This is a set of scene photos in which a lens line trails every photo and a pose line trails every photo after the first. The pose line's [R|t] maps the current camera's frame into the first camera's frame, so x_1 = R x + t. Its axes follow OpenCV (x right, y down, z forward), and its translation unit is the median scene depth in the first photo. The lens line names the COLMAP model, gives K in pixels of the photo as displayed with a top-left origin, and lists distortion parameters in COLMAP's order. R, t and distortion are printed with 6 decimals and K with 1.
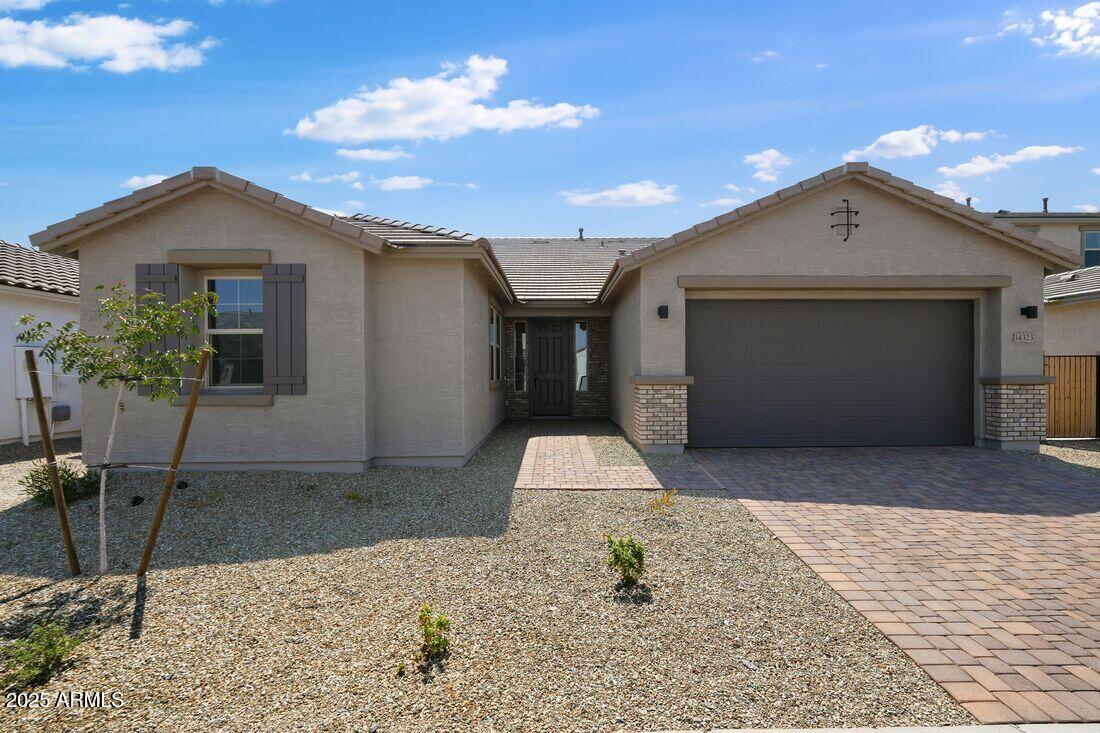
lens RADIAL K [[475.3, 0, 550.0], [0, 475.3, 366.5], [0, 0, 1]] dist [-0.008118, 0.005690]
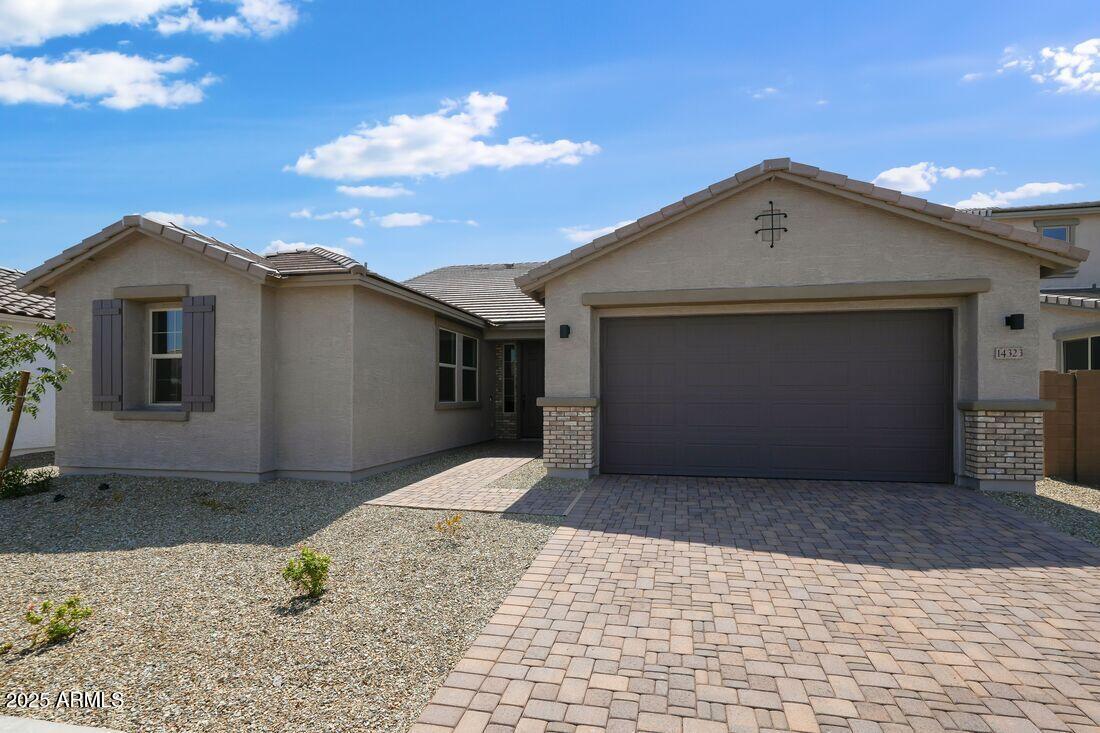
lens RADIAL K [[477.9, 0, 551.7], [0, 477.9, 384.6], [0, 0, 1]] dist [-0.002302, 0.004770]
pose [[0.980117, 0.000748, -0.198417, 0.486576], [-0.002889, 0.999941, -0.010499, 0.004745], [0.198398, 0.010864, 0.980061, 0.048631]]
